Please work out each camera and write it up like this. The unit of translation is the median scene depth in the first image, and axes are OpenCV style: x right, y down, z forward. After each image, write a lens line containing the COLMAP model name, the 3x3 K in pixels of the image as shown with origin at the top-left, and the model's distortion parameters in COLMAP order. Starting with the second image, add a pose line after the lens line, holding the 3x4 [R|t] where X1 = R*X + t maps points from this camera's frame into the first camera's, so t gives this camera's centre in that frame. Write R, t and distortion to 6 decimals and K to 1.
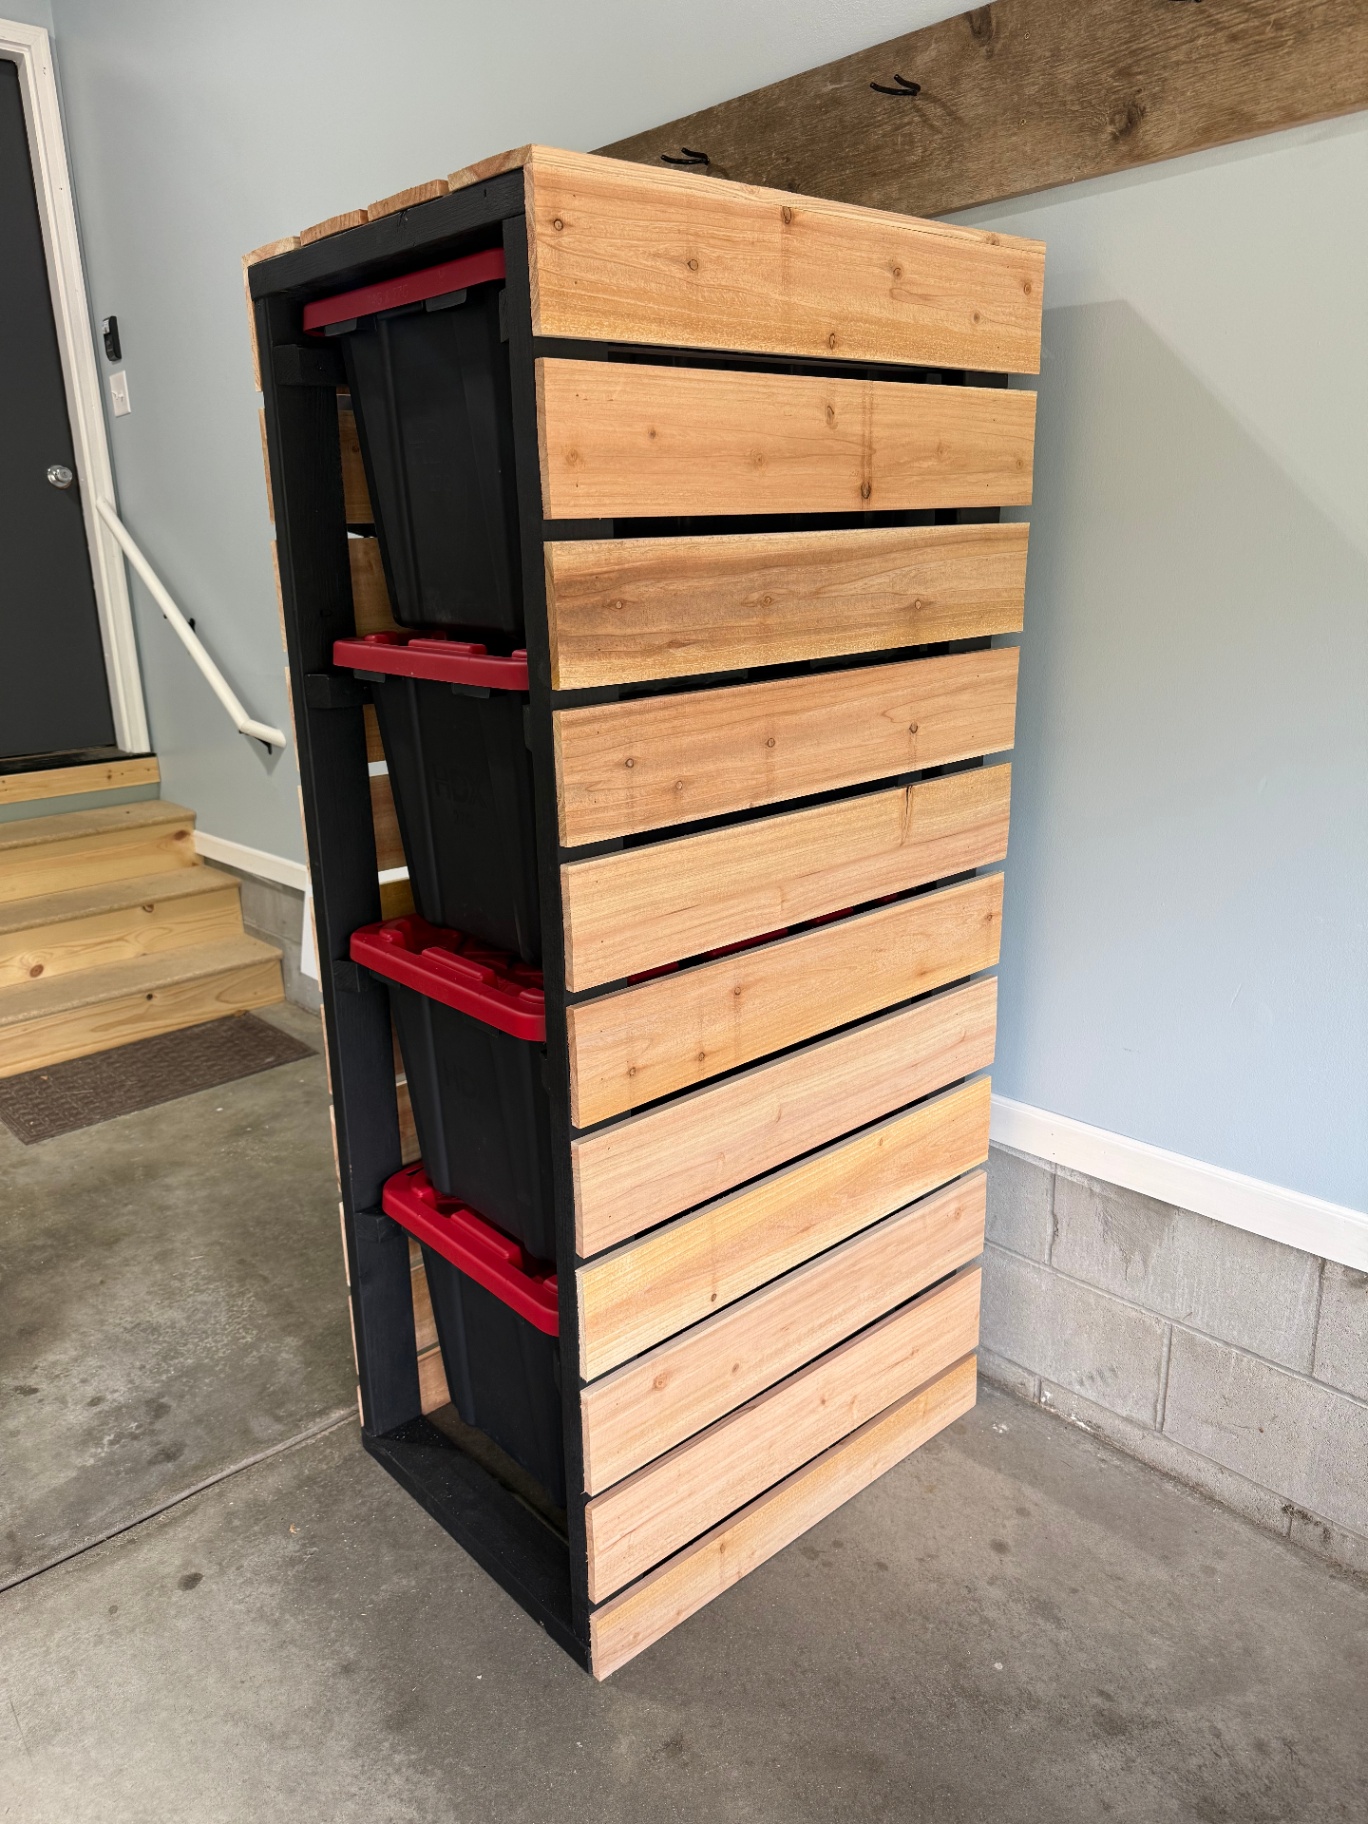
lens RADIAL K [[1303.4, 0, 692.8], [0, 1303.4, 911.4], [0, 0, 1]] dist [0.001954, 0.000841]
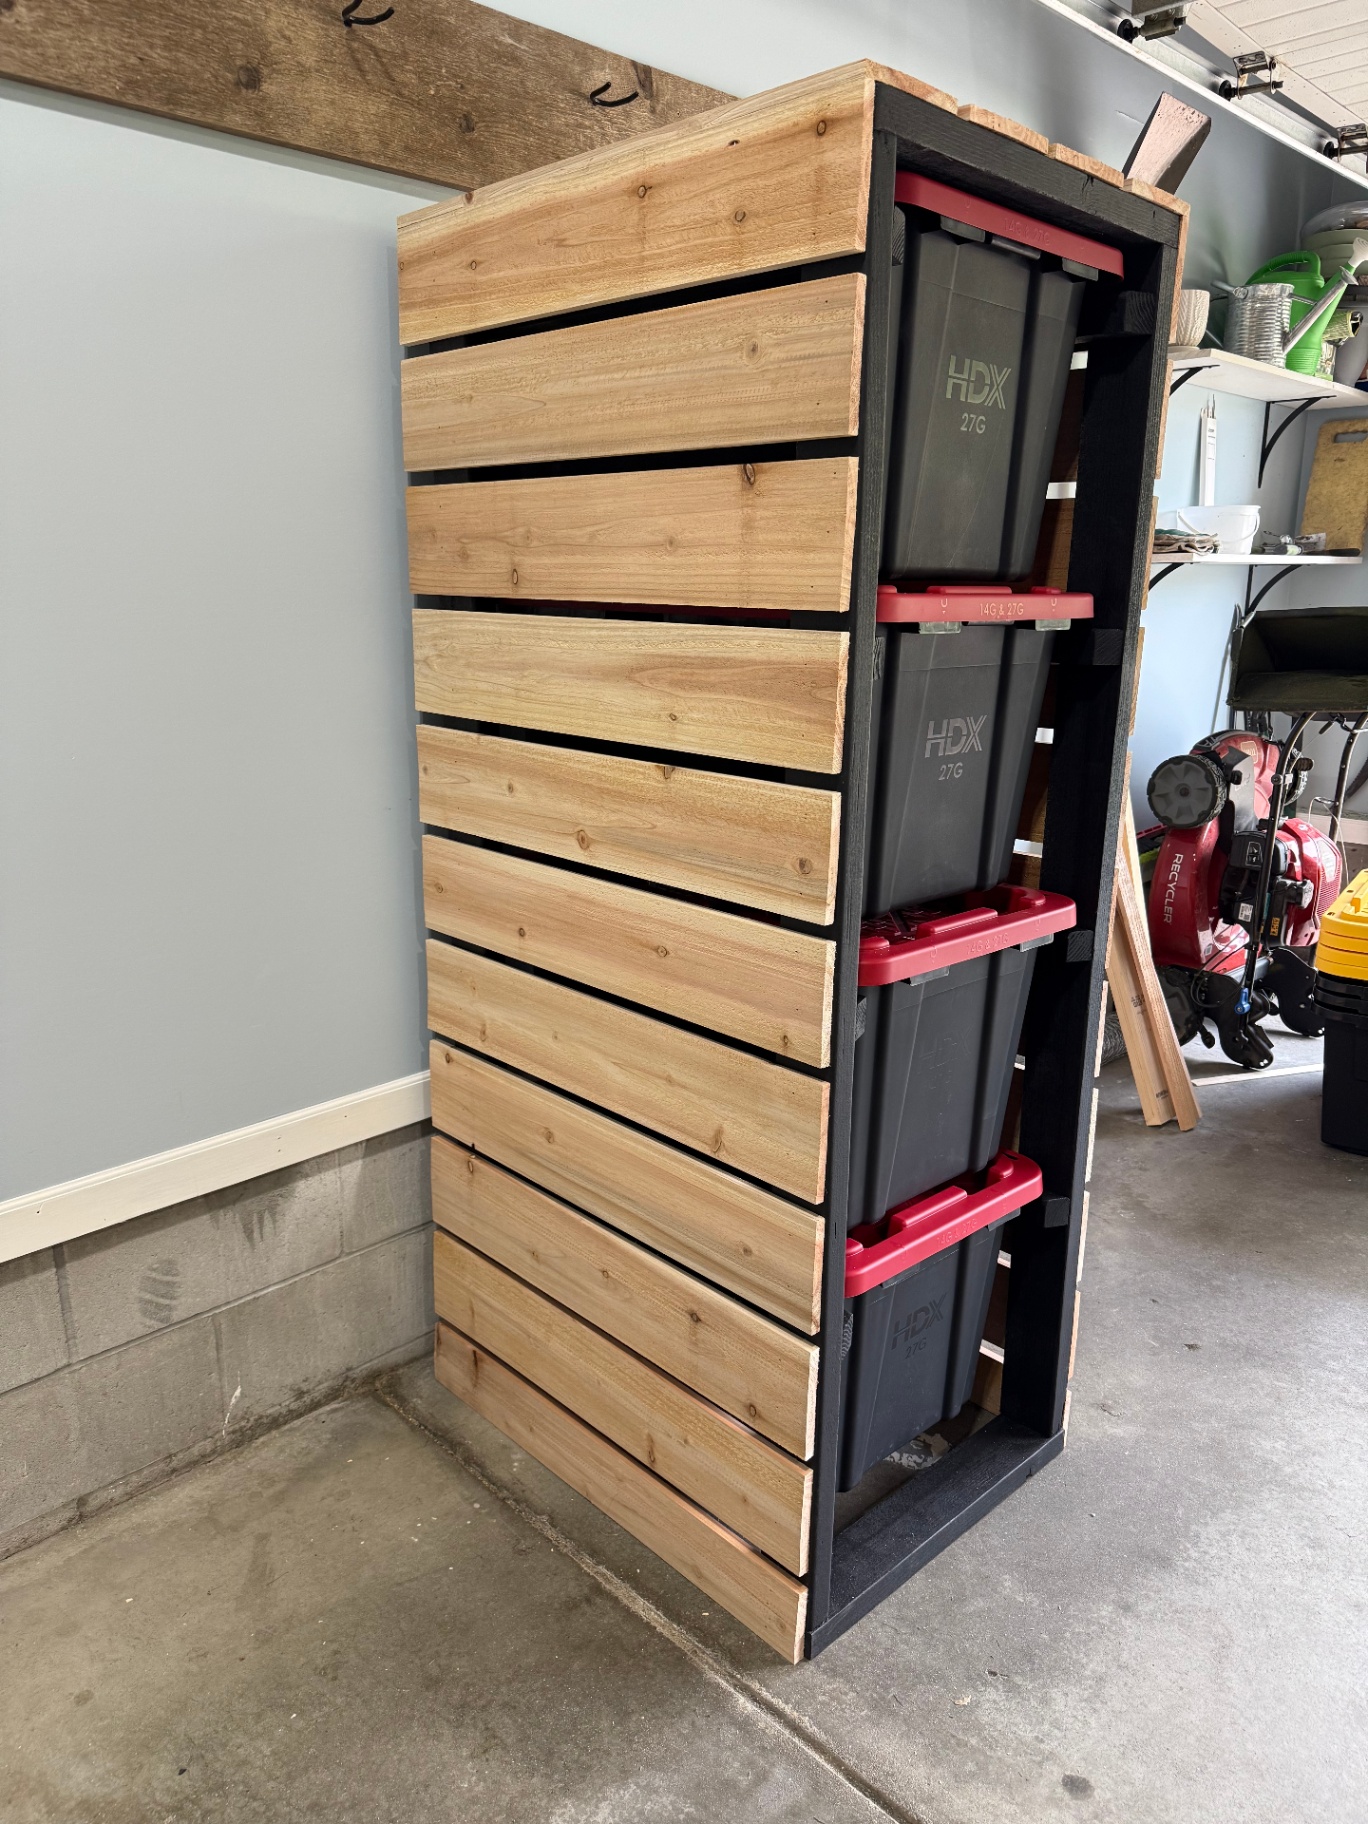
lens RADIAL K [[1303.4, 0, 692.8], [0, 1303.4, 911.4], [0, 0, 1]] dist [0.001954, 0.000841]
pose [[-0.037687, -0.218007, 0.975219, -1.027201], [0.268821, 0.937726, 0.220014, -0.211469], [-0.962453, 0.270451, 0.023265, 1.065534]]
